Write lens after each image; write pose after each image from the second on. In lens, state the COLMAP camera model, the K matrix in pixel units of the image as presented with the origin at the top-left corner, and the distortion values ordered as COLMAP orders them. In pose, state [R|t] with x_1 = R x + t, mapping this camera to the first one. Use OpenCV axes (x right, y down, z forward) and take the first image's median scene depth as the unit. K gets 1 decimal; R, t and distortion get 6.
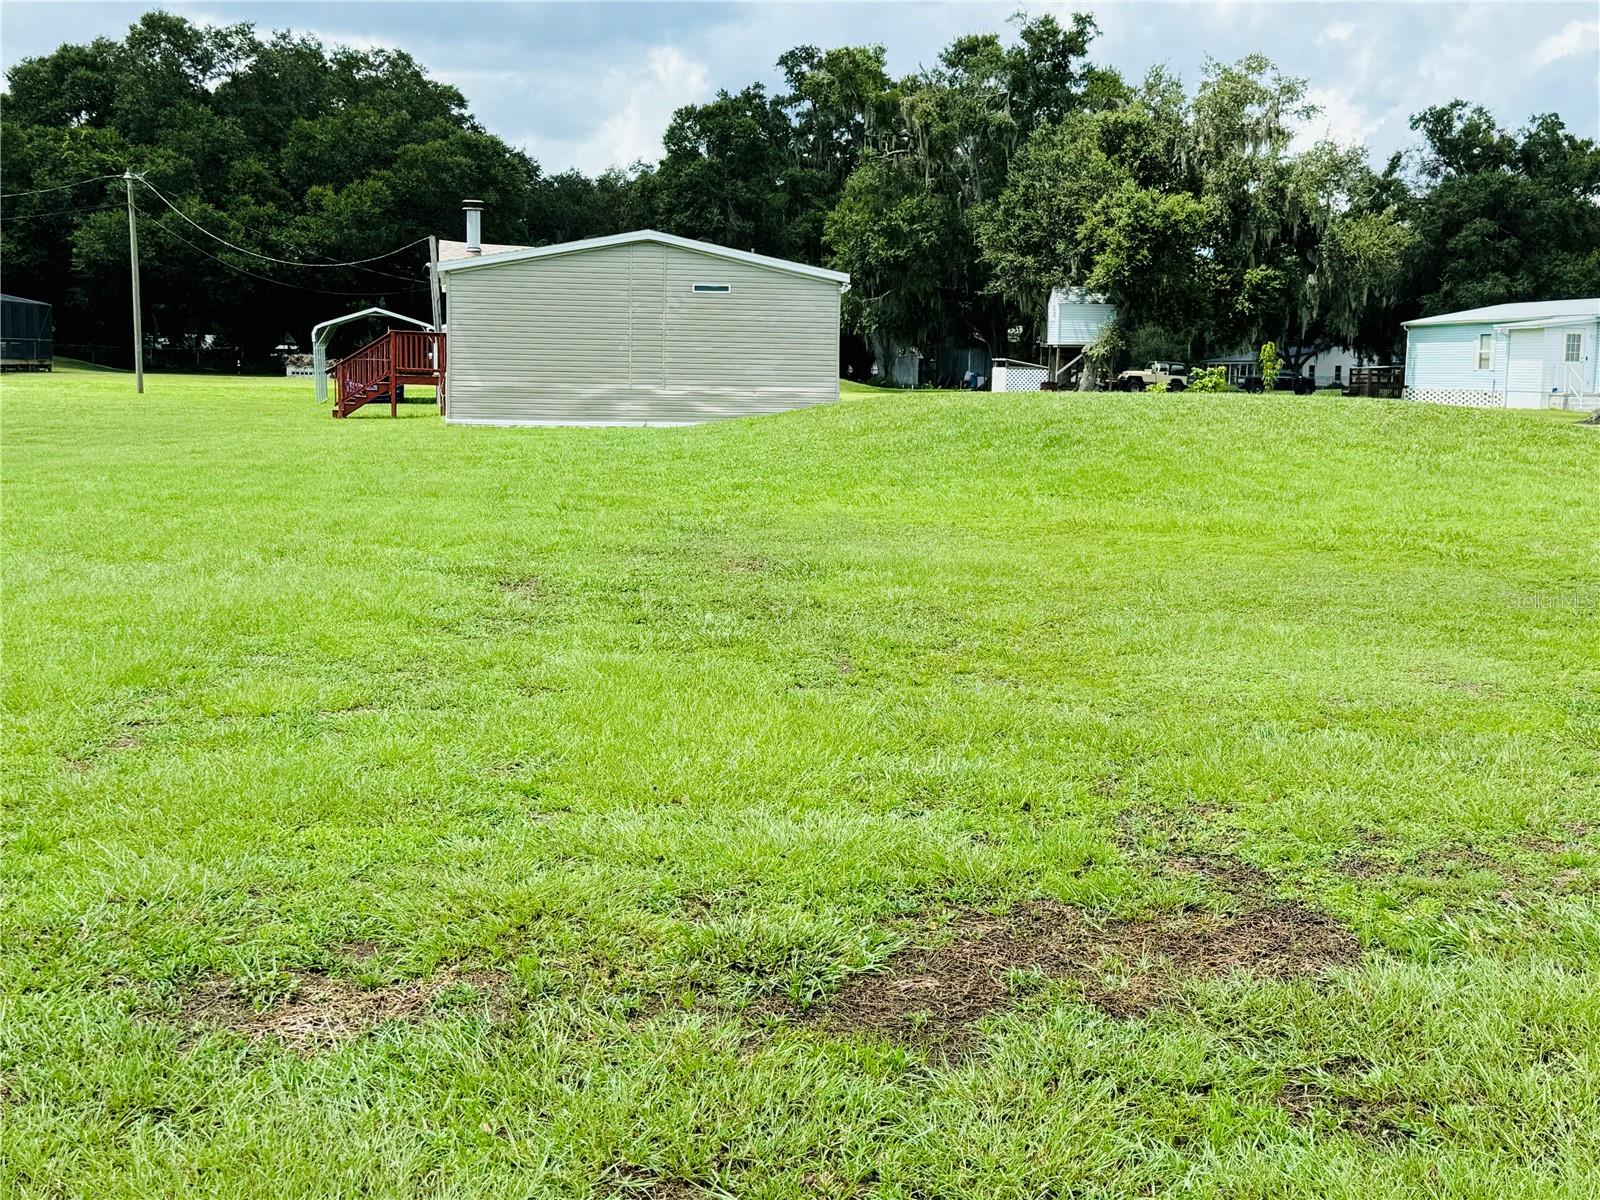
lens RADIAL K [[2082.0, 0, 816.2], [0, 2082.0, 600.2], [0, 0, 1]] dist [0.107389, 0.000000]
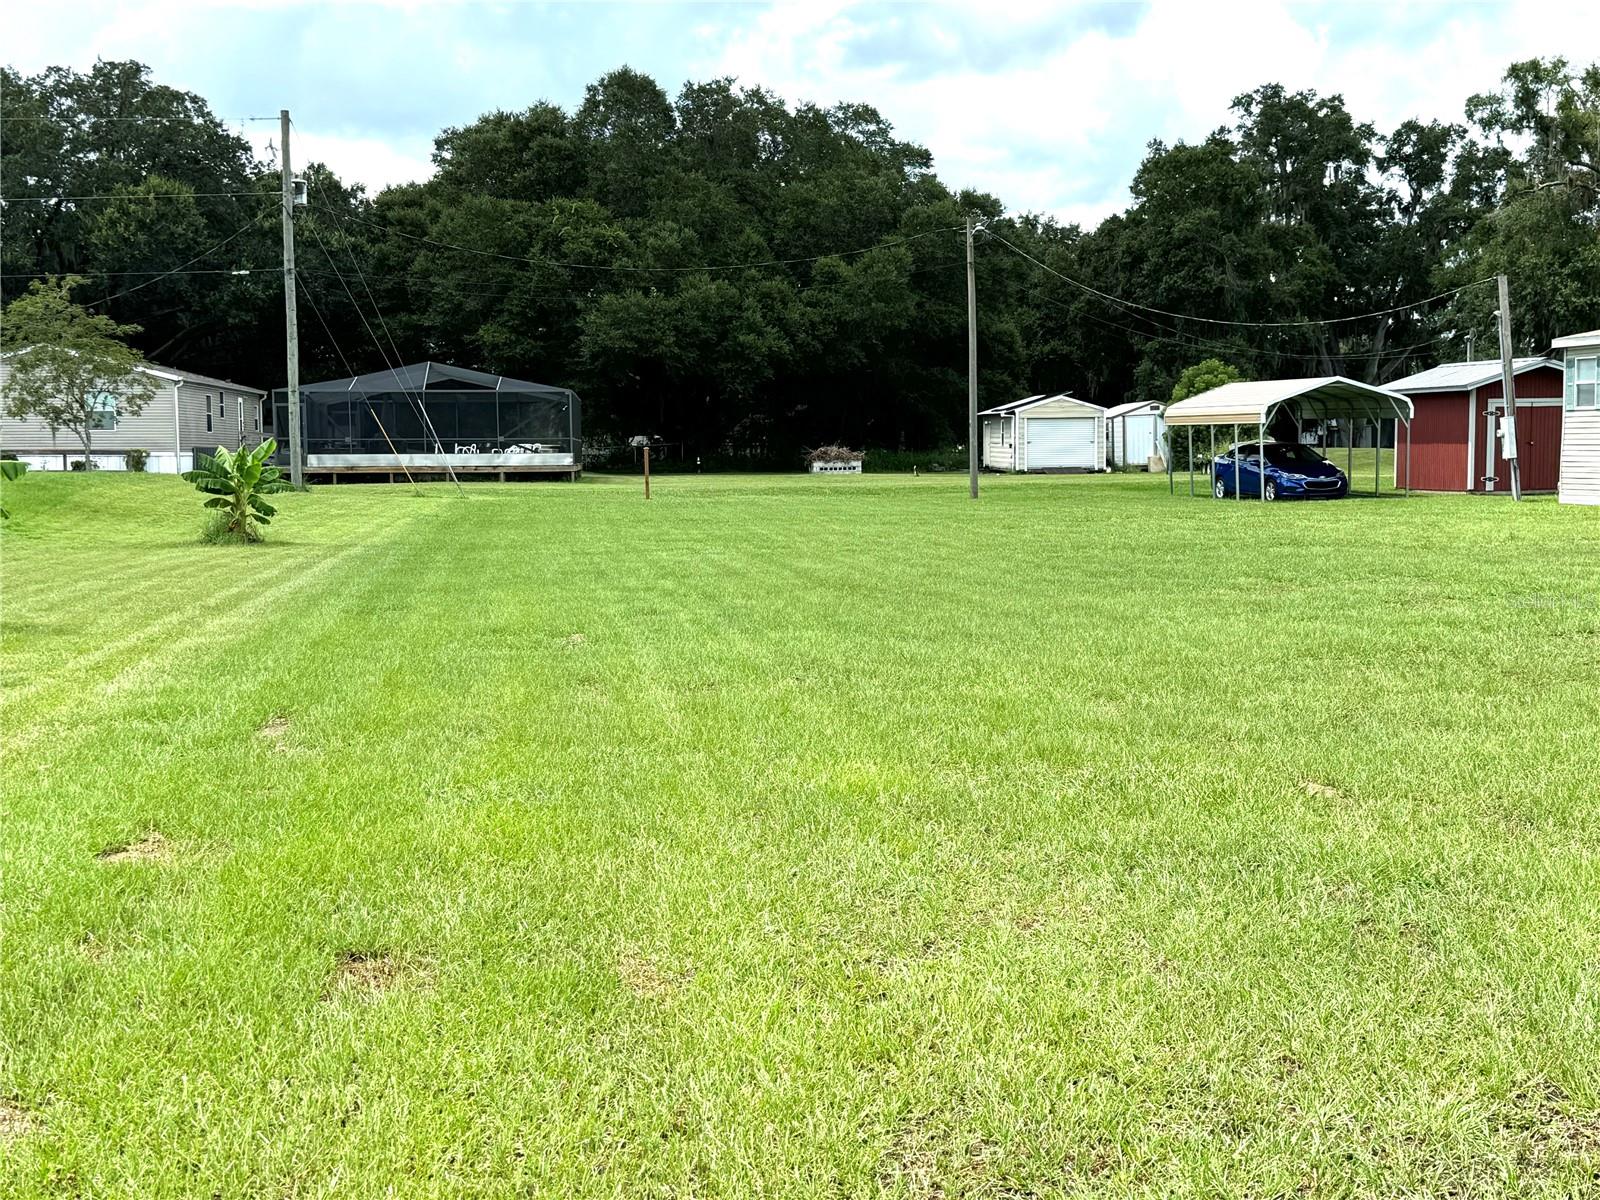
lens RADIAL K [[2082.0, 0, 815.8], [0, 2082.0, 595.1], [0, 0, 1]] dist [0.107389, 0.000000]
pose [[0.999519, -0.031014, 0.000582, -0.254556], [0.031012, 0.998638, -0.041946, -0.020152], [0.000720, 0.041944, 0.999120, 0.142604]]
